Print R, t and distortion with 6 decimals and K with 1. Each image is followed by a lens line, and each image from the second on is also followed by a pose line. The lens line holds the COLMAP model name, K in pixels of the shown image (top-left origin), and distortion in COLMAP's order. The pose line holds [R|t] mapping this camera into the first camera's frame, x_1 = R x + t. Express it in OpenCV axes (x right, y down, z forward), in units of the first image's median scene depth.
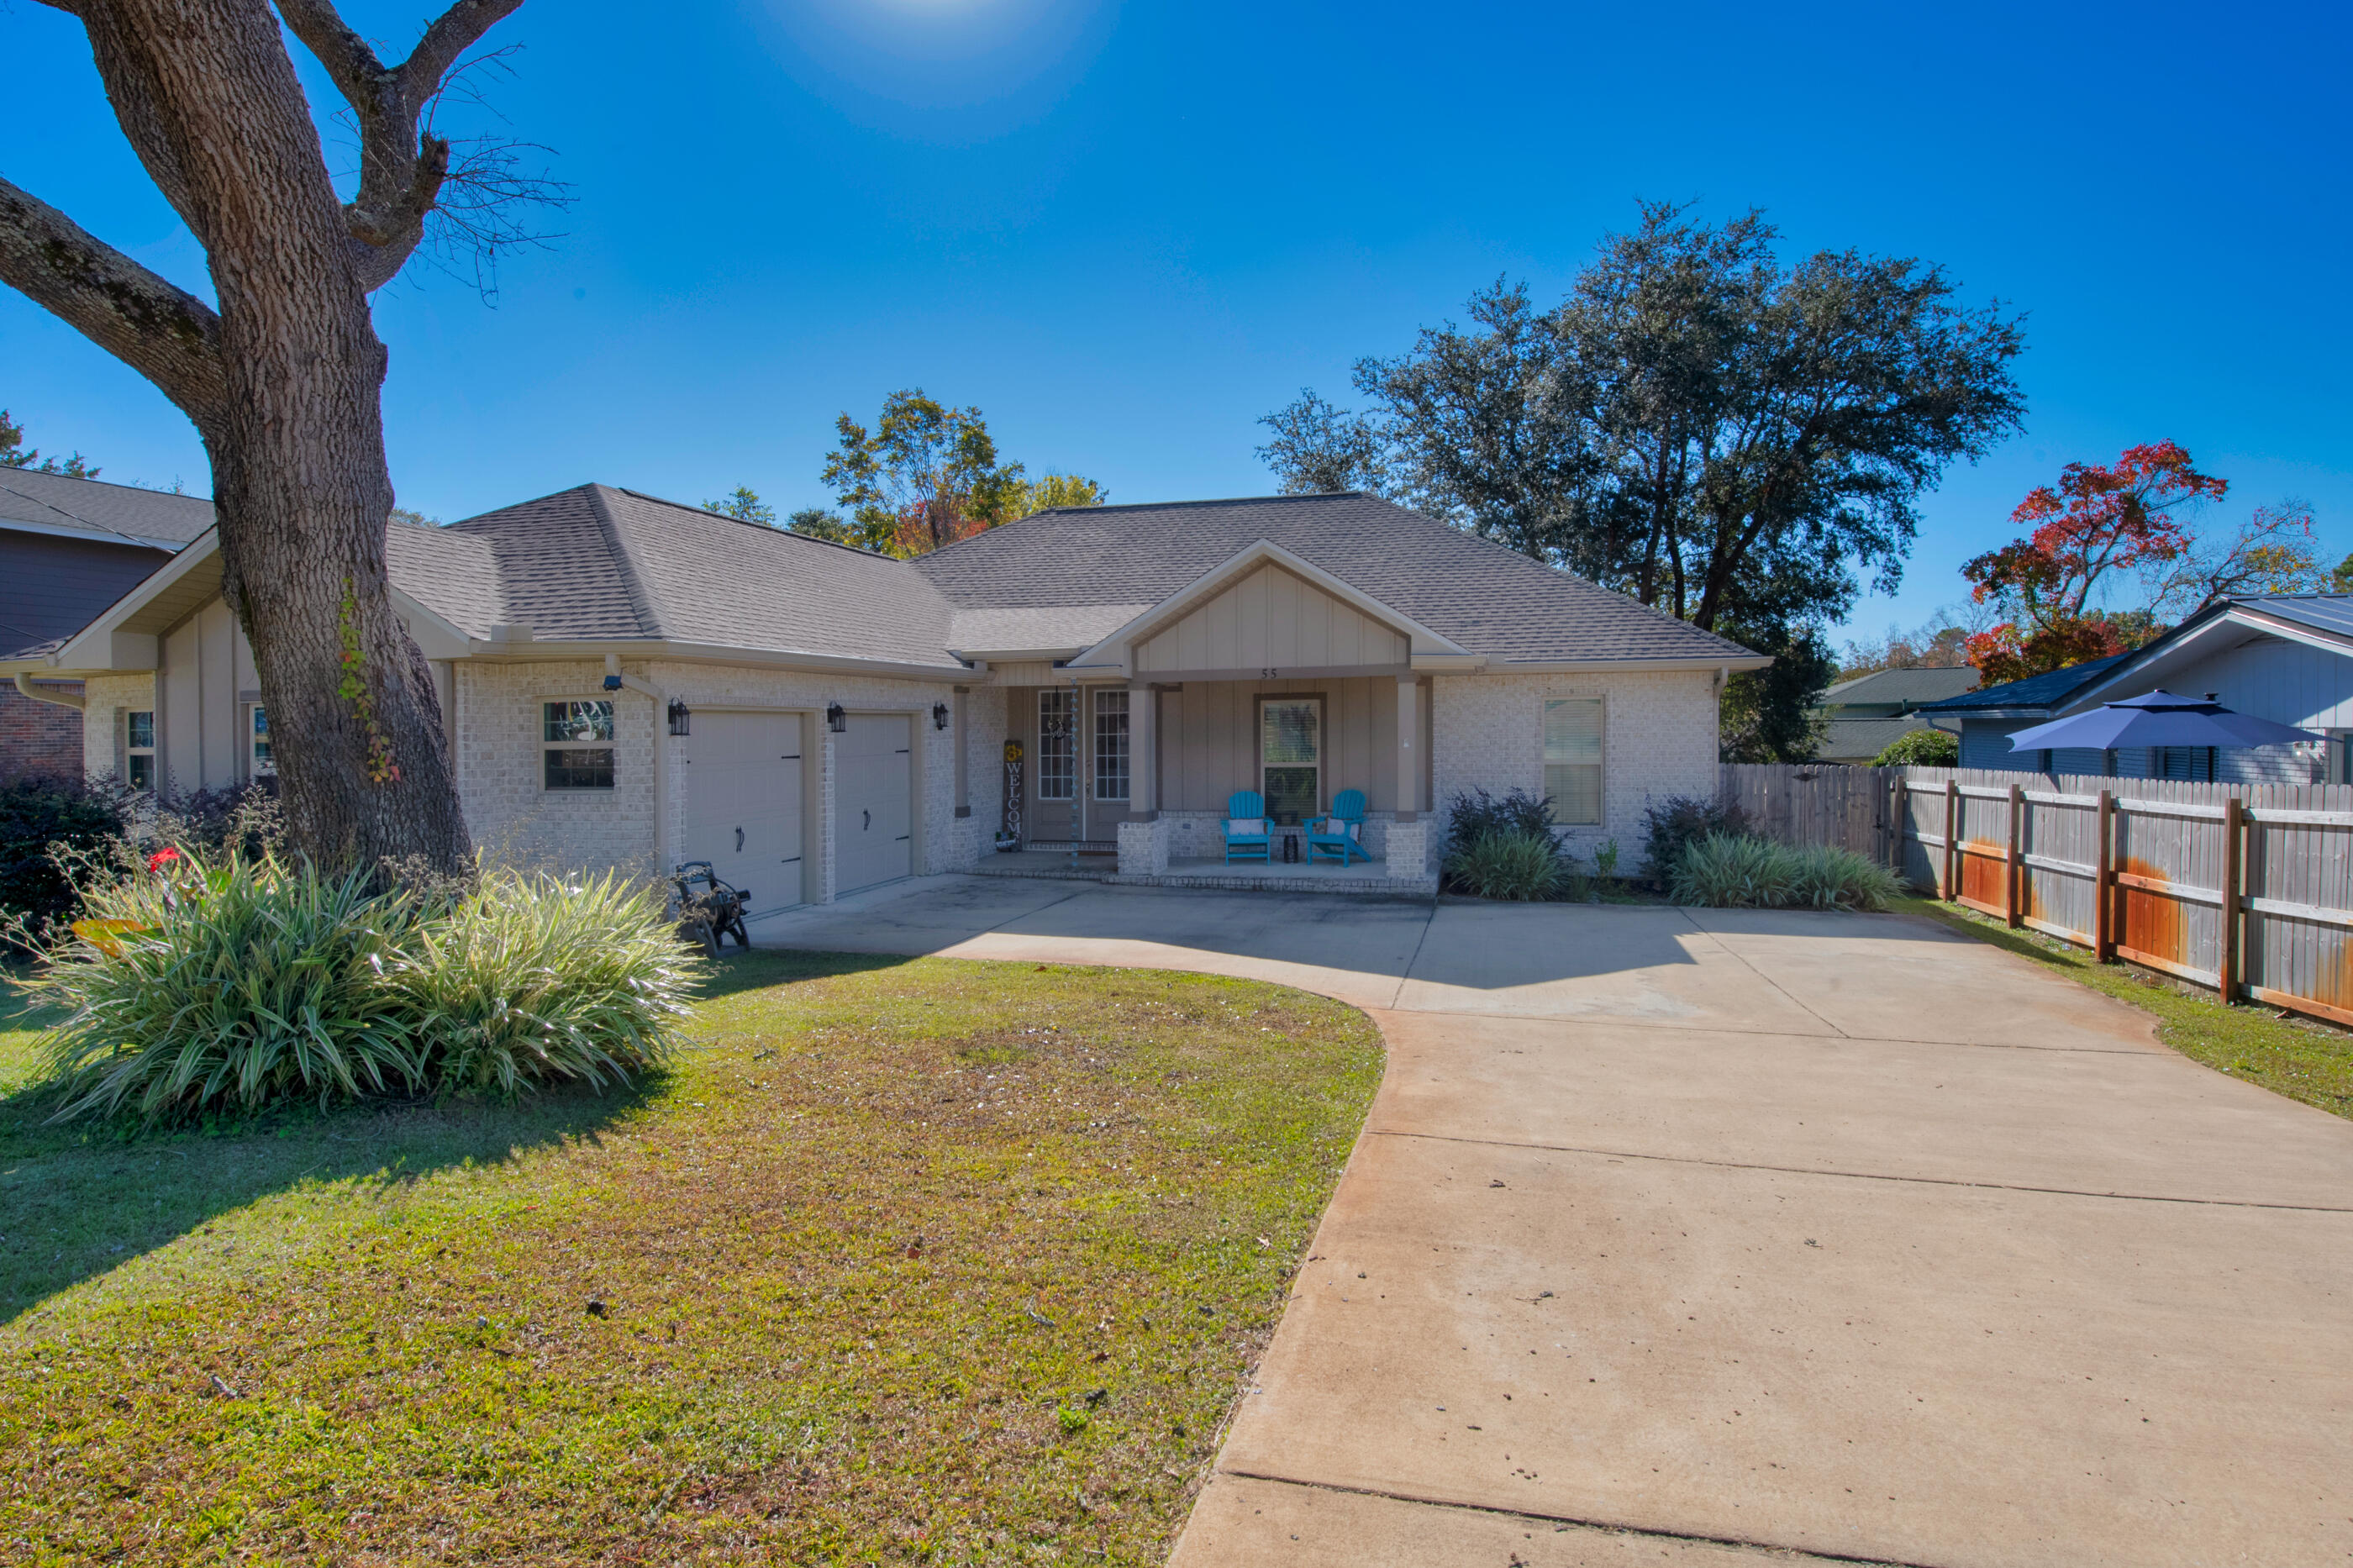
lens RADIAL K [[1235.7, 0, 1192.5], [0, 1235.7, 758.9], [0, 0, 1]] dist [-0.023967, 0.016345]
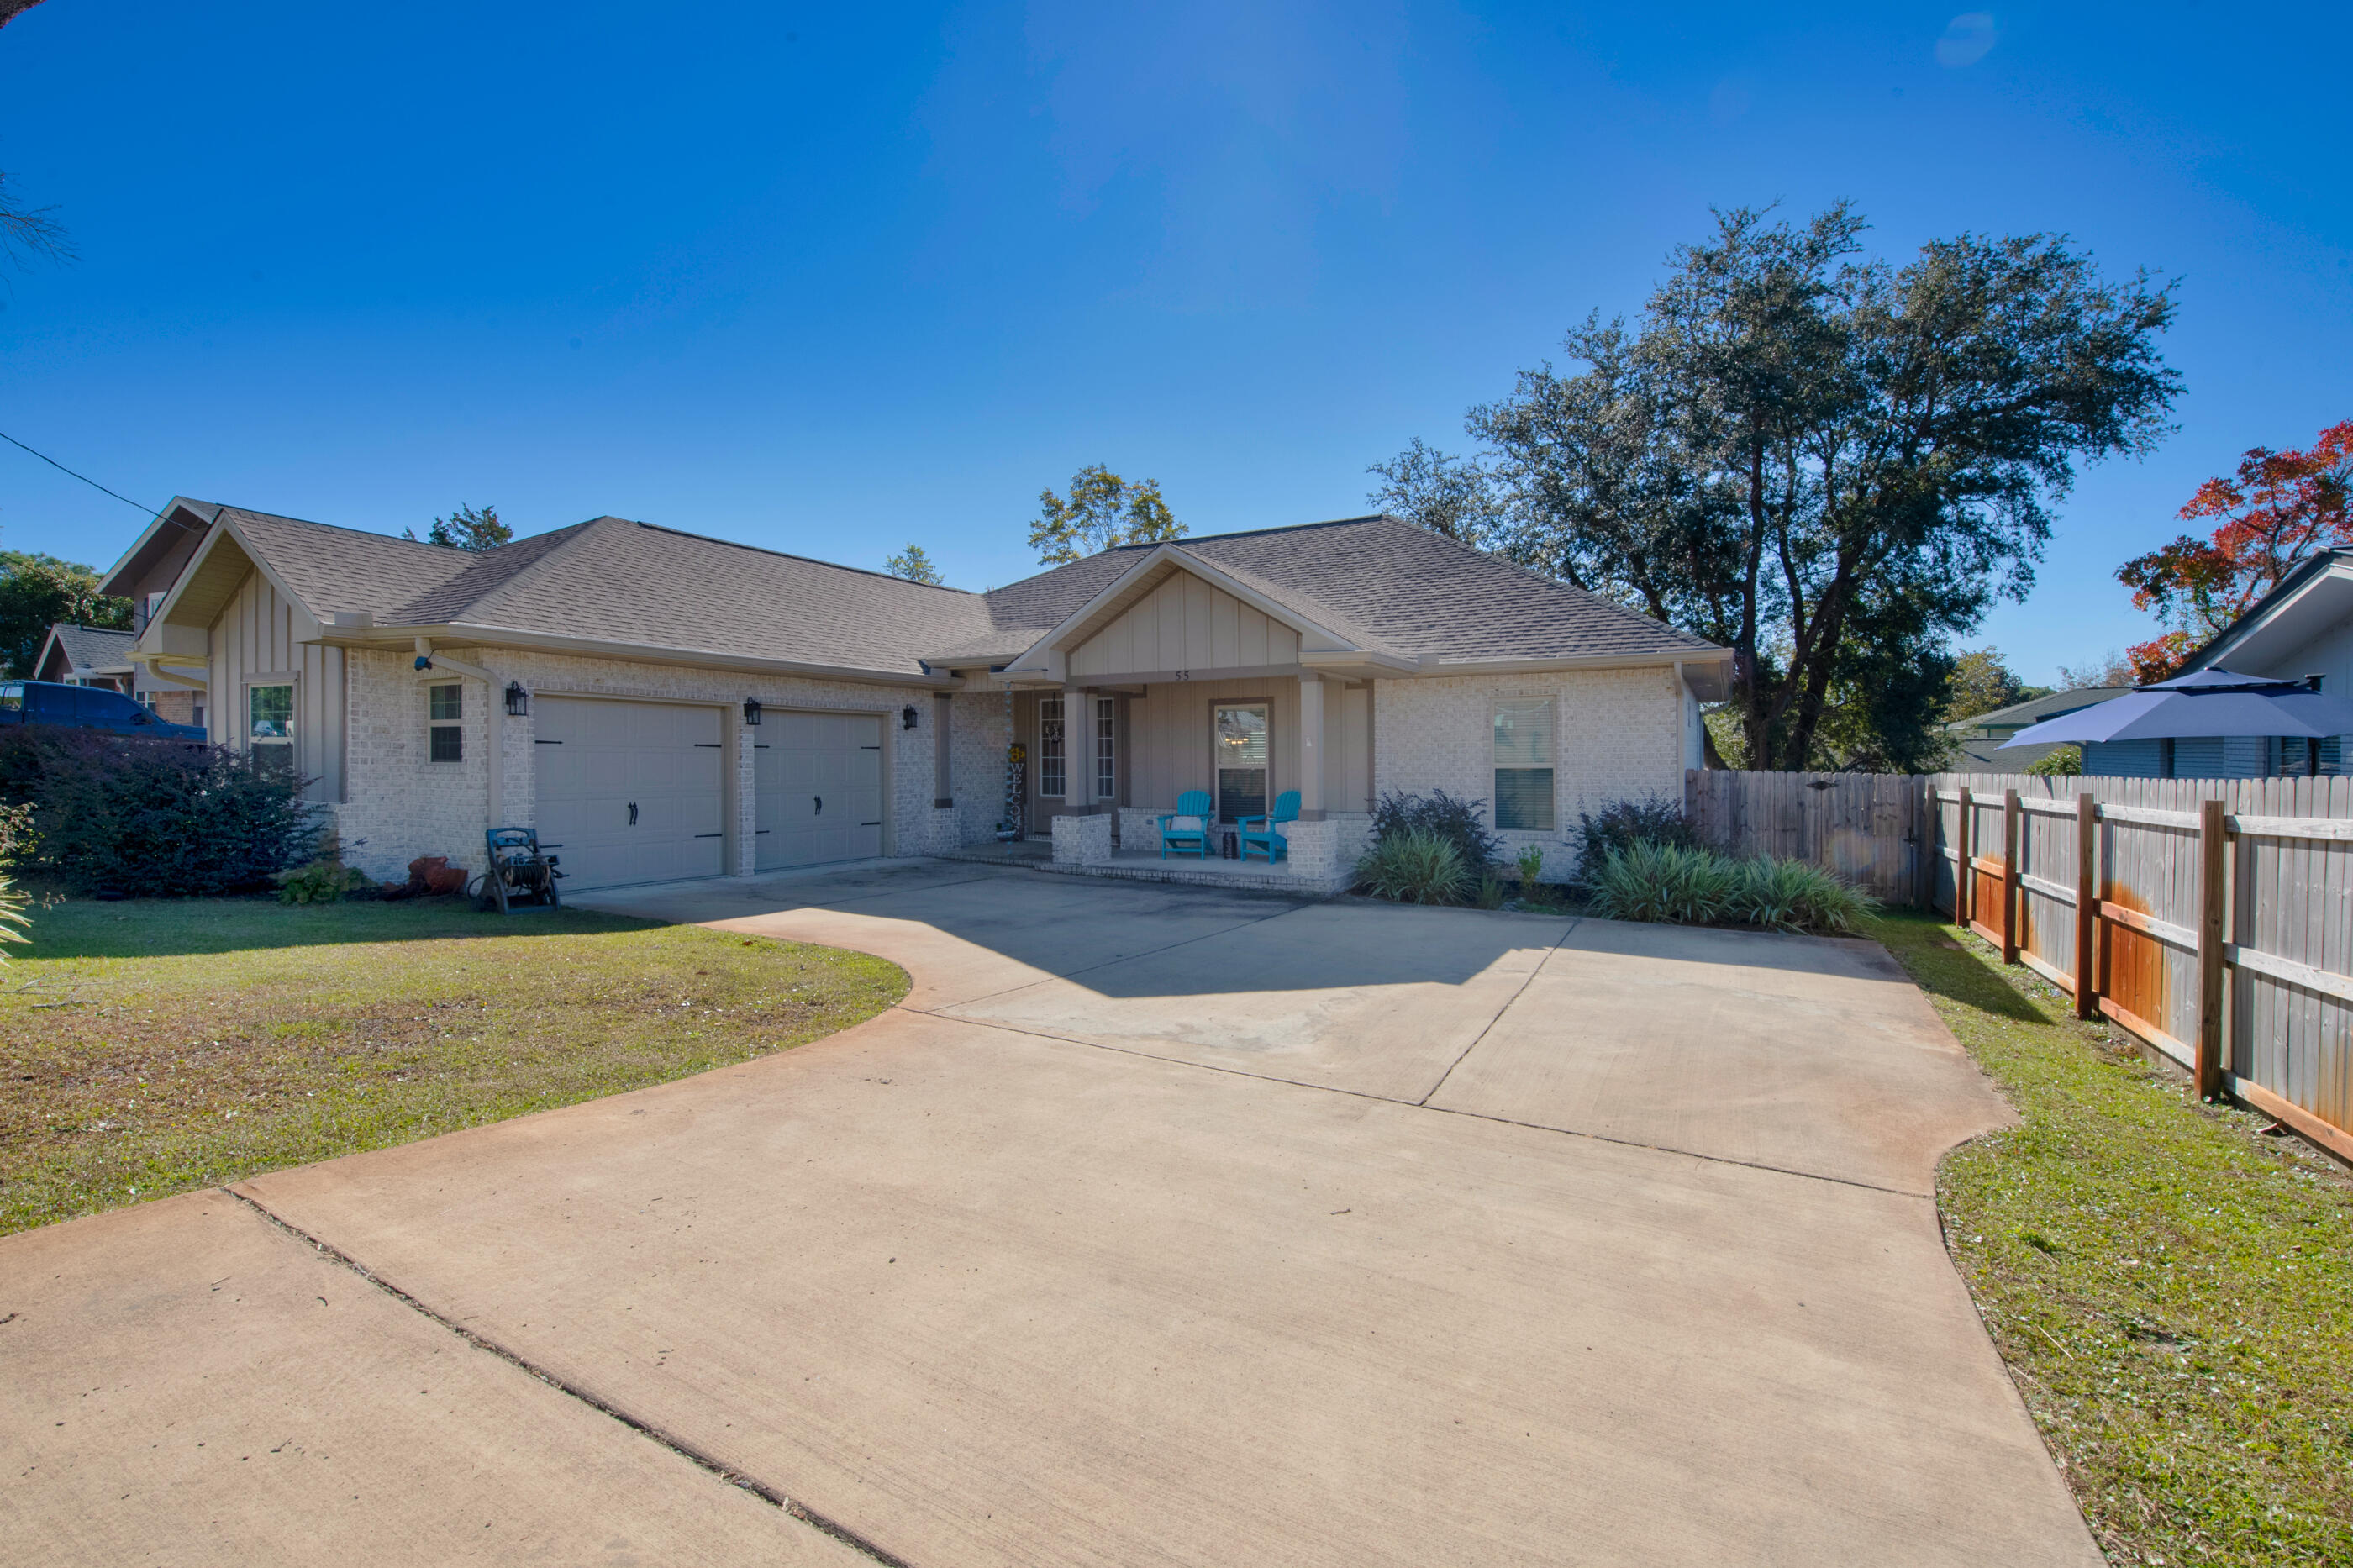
lens RADIAL K [[988.6, 0, 1176.5], [0, 988.6, 784.0], [0, 0, 1]] dist [0.012611, -0.011466]
pose [[0.967865, 0.013373, -0.251114, 0.253350], [-0.011713, 0.999899, 0.008102, 0.015289], [0.251197, -0.004900, 0.967924, 0.183100]]
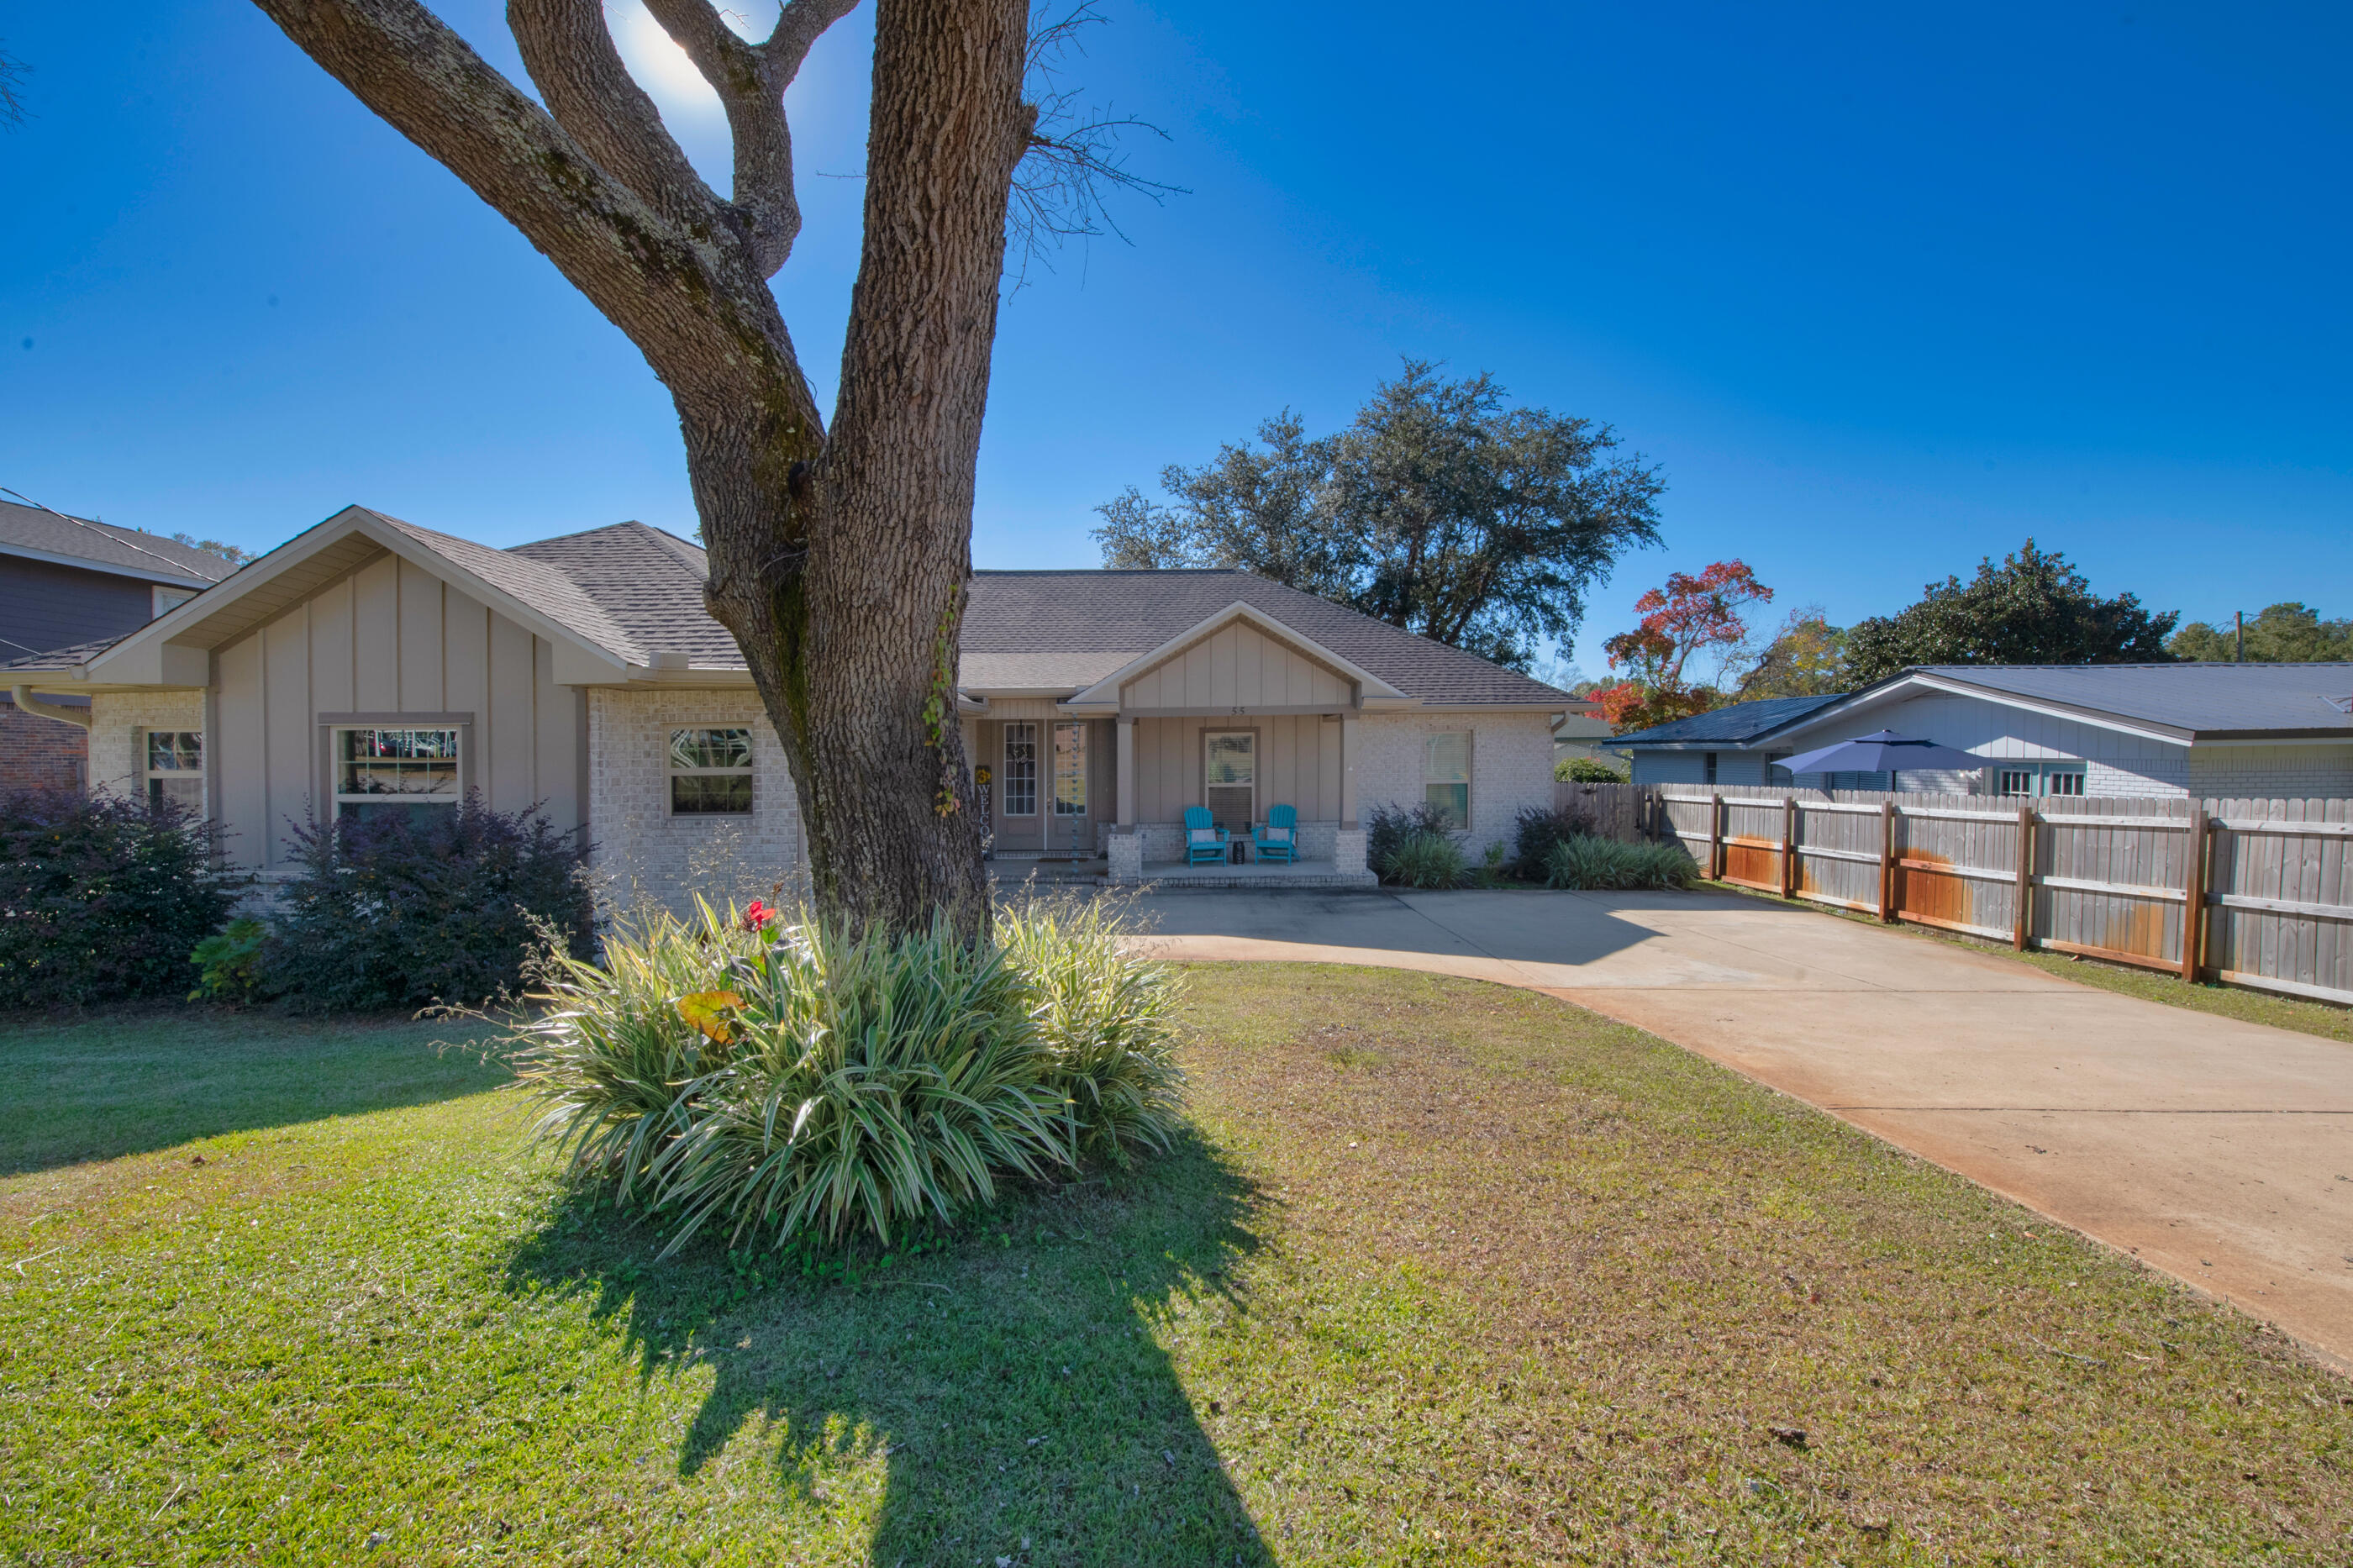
lens RADIAL K [[952.1, 0, 1176.5], [0, 952.1, 784.0], [0, 0, 1]] dist [-0.002236, -0.000064]
pose [[0.972302, -0.005074, 0.233672, -0.203019], [0.003644, 0.999972, 0.006550, -0.002841], [-0.233699, -0.005517, 0.972293, 0.088364]]
